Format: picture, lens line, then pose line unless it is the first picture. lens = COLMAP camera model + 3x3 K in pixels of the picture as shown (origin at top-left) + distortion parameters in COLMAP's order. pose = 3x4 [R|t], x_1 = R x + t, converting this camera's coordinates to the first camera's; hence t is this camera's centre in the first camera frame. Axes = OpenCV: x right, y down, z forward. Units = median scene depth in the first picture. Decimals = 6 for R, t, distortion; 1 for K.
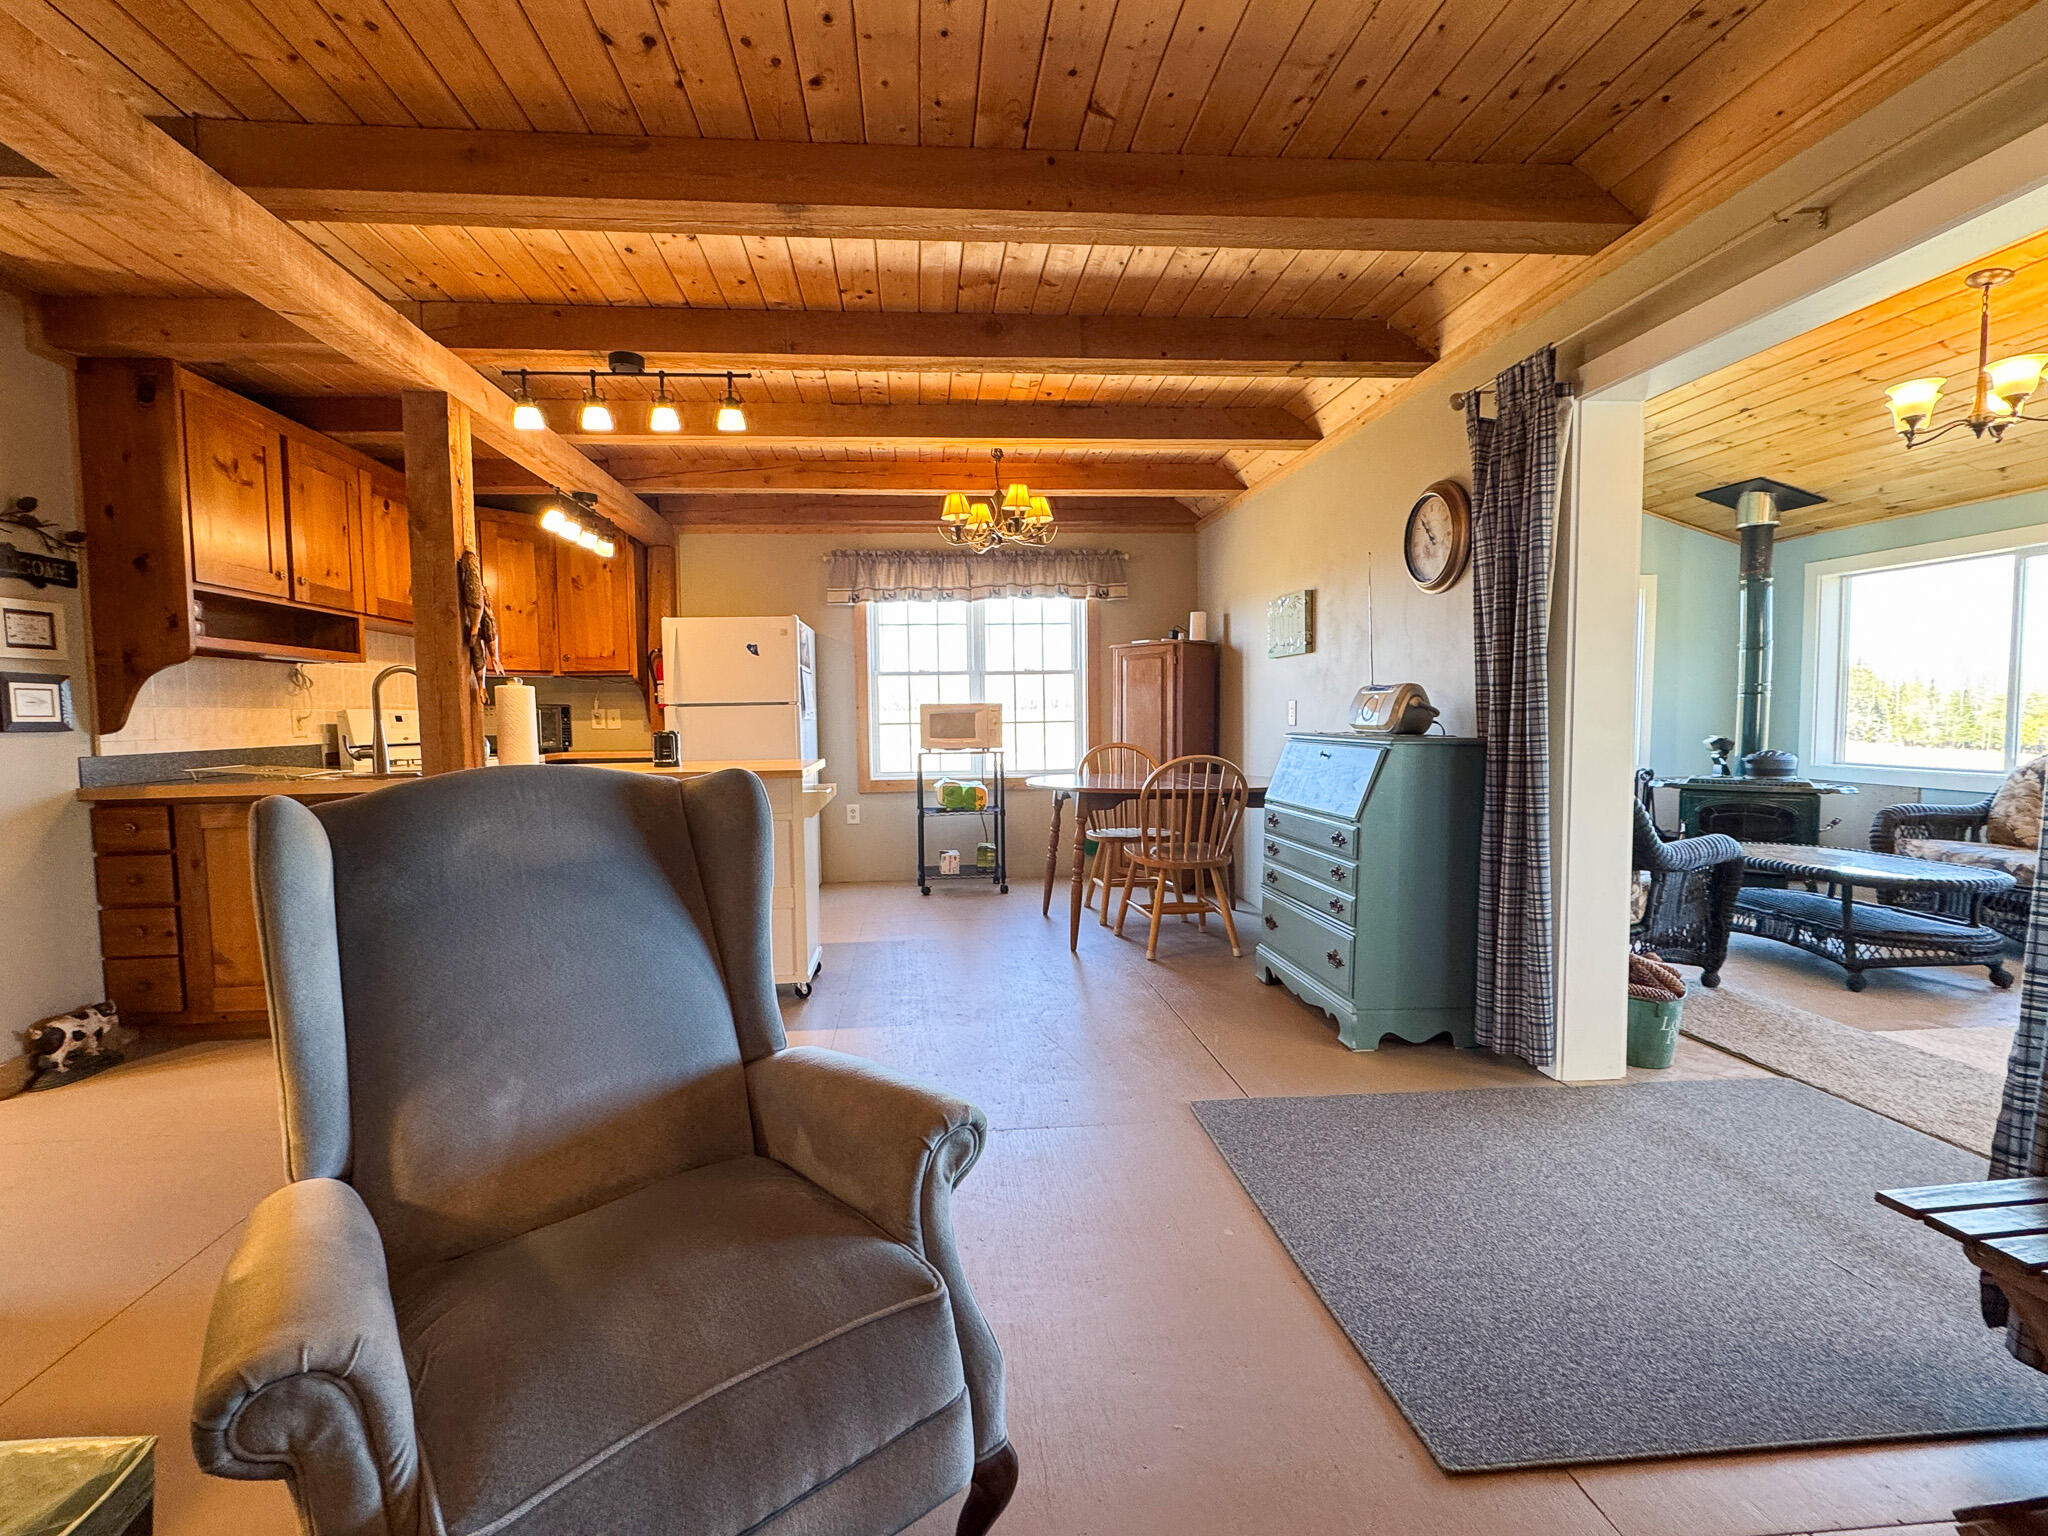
lens RADIAL K [[891.9, 0, 980.9], [0, 891.9, 766.7], [0, 0, 1]] dist [-0.001172, -0.000752]
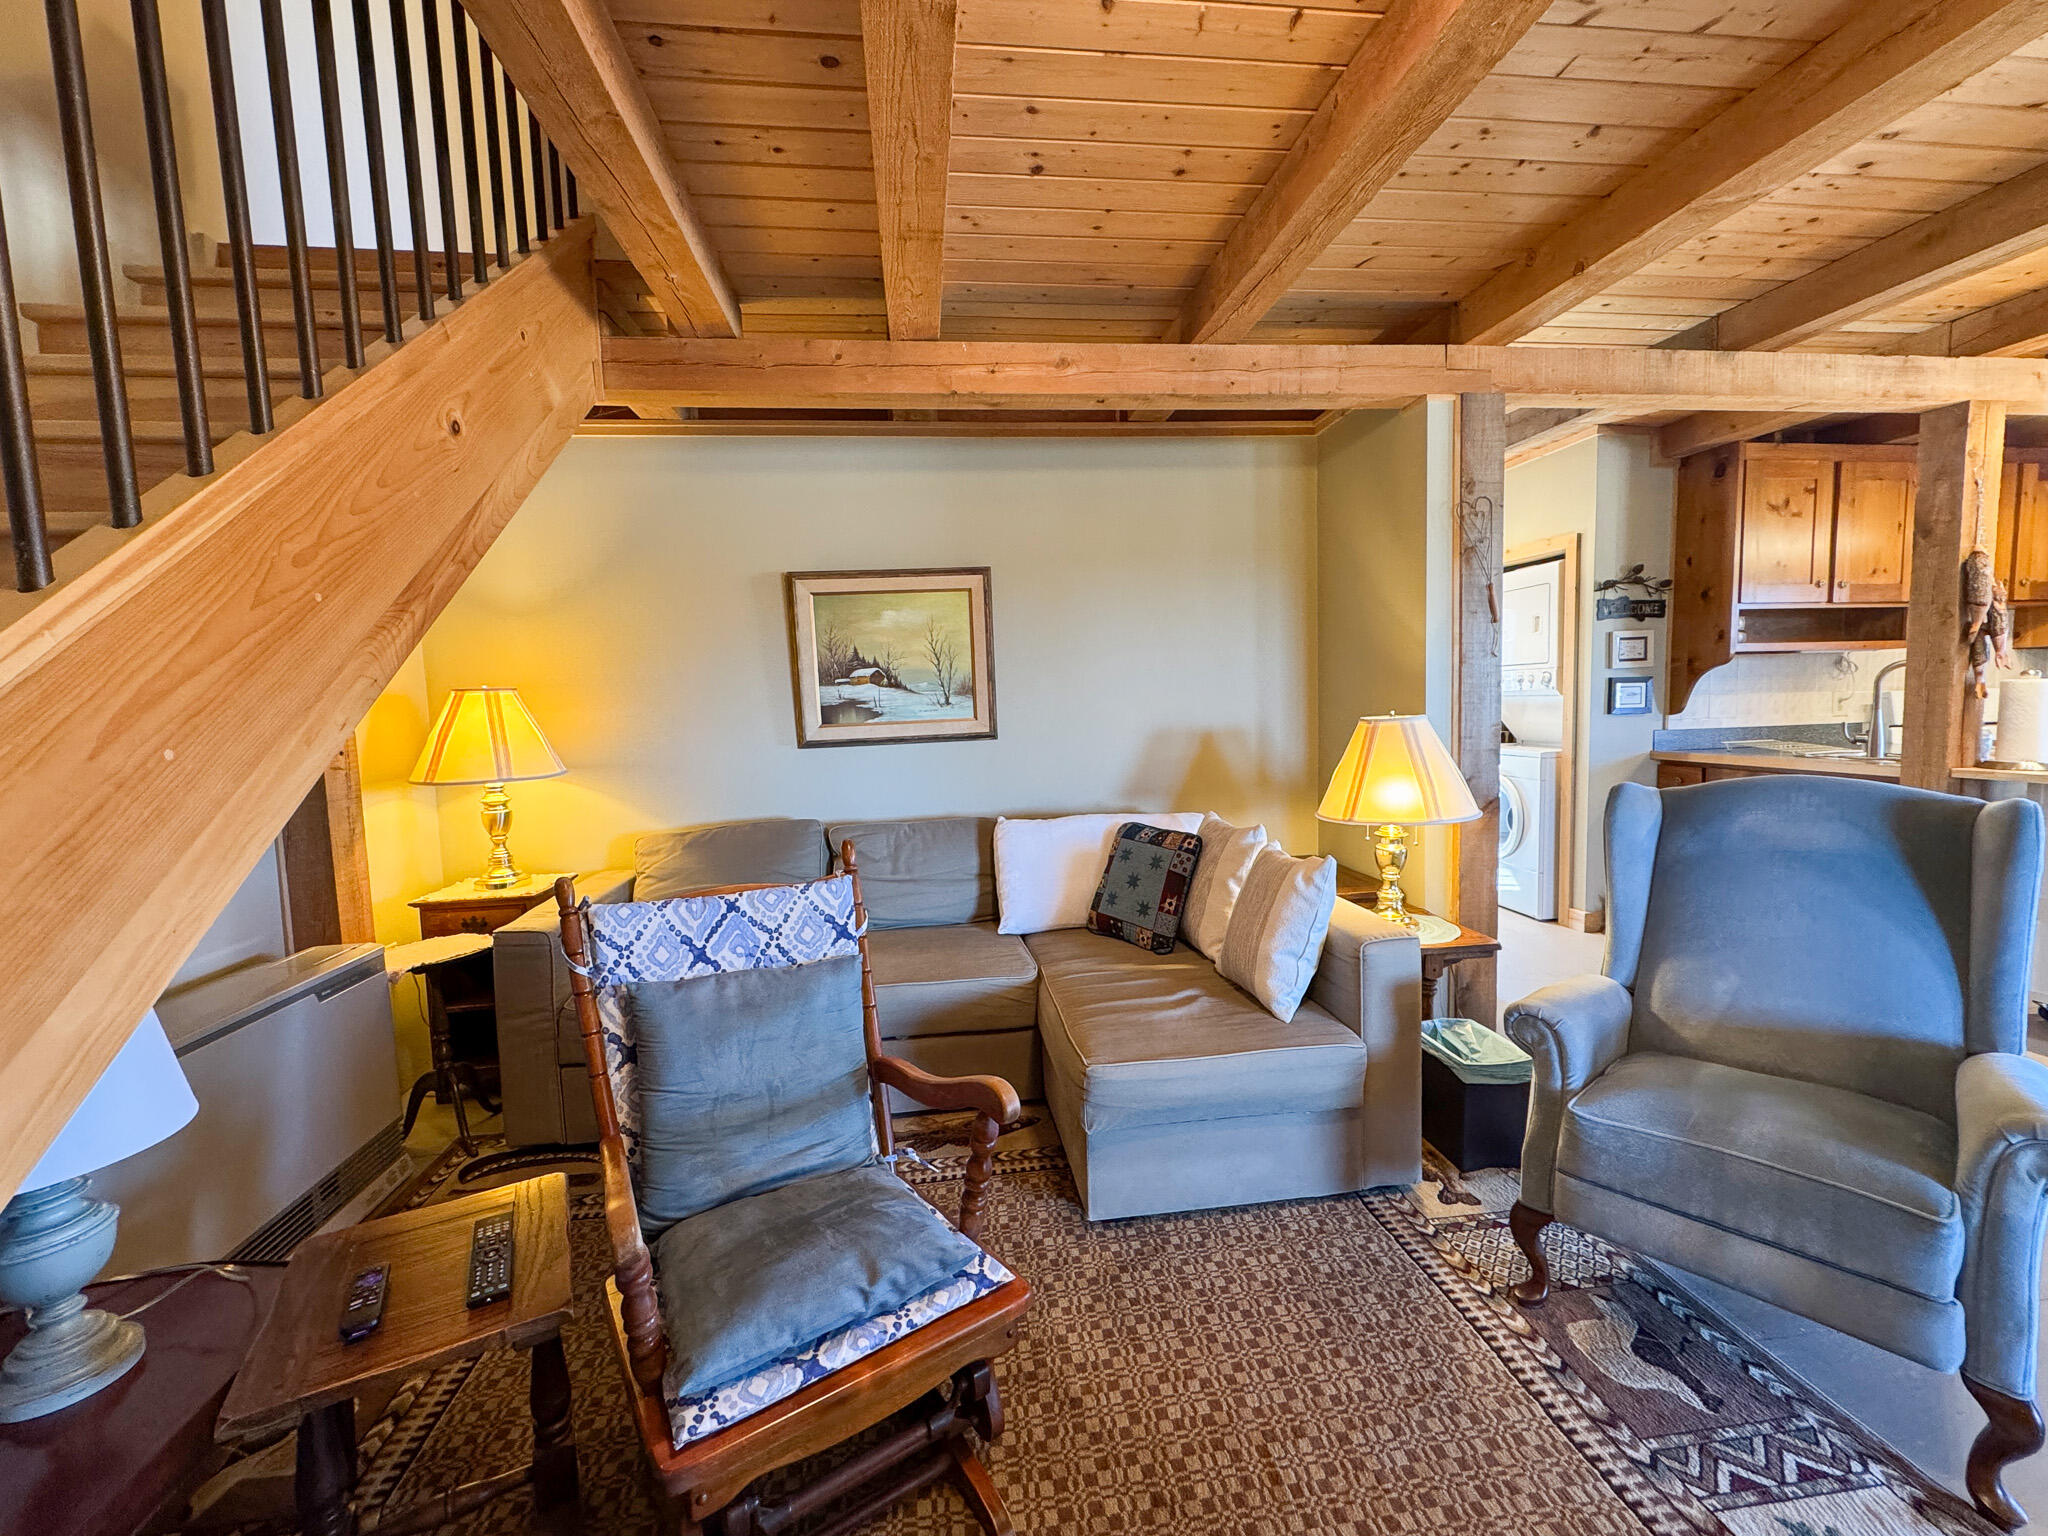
lens RADIAL K [[851.1, 0, 1018.2], [0, 851.1, 763.4], [0, 0, 1]] dist [-0.007683, -0.000244]
pose [[0.049669, 0.094502, -0.994285, 0.219890], [-0.031662, 0.995162, 0.093003, -0.031956], [0.998264, 0.026862, 0.052420, -0.091677]]
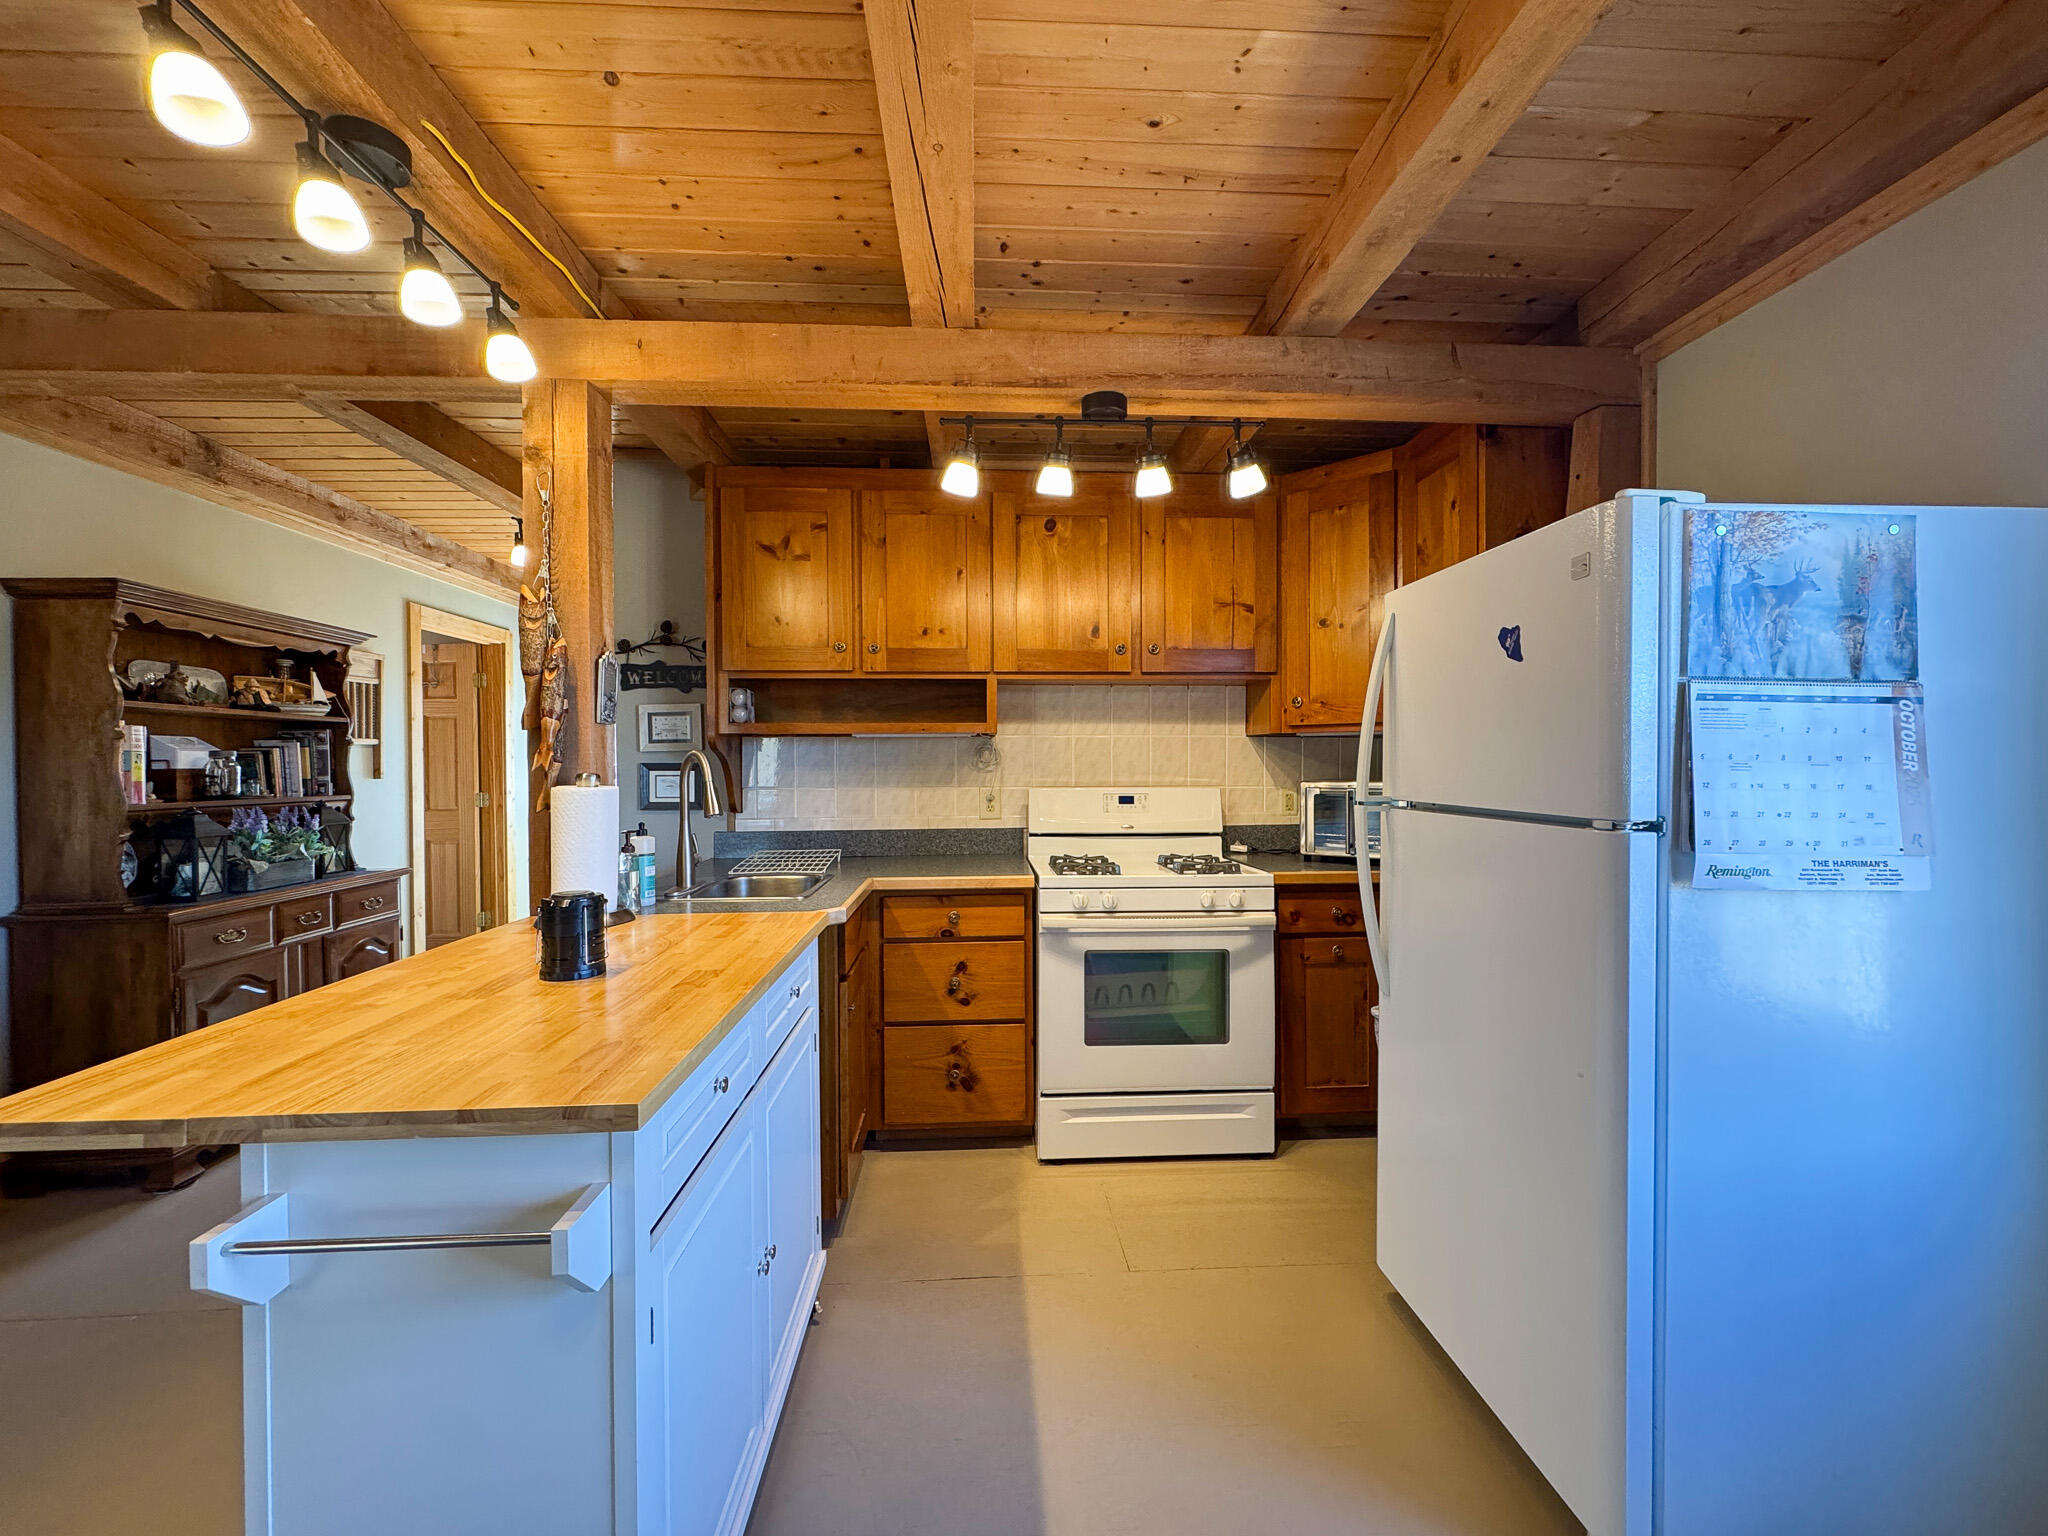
lens RADIAL K [[823.5, 0, 1018.2], [0, 823.5, 766.0], [0, 0, 1]] dist [-0.003517, -0.000211]
pose [[-0.015783, 0.023979, -0.999588, 0.039638], [-0.053938, 0.998236, 0.024798, -0.086065], [0.998420, 0.054307, -0.014461, 0.834095]]
